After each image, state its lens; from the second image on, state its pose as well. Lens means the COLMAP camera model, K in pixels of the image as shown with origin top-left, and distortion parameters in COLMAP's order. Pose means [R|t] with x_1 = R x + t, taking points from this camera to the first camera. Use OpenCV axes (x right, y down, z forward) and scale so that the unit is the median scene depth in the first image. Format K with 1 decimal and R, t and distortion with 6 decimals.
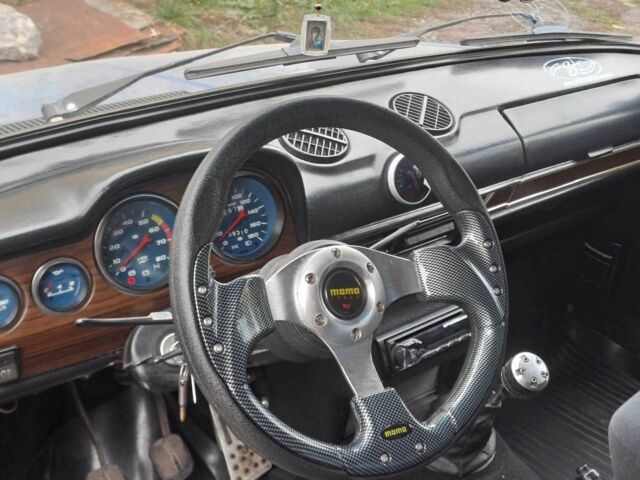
lens RADIAL K [[798.0, 0, 324.2], [0, 798.0, 239.7], [0, 0, 1]] dist [0.087399, 0.000000]
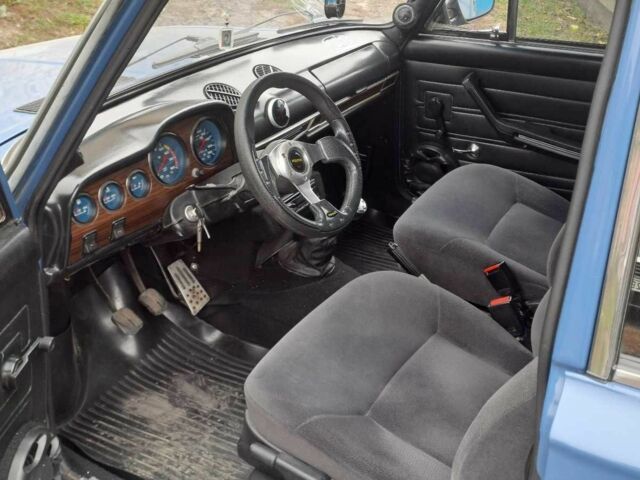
lens RADIAL K [[798.0, 0, 317.8], [0, 798.0, 239.2], [0, 0, 1]] dist [0.087399, 0.000000]
pose [[0.927436, -0.161058, 0.337526, -0.514559], [0.144109, 0.986726, 0.074861, 0.090259], [-0.345102, -0.020788, 0.938335, -0.808538]]
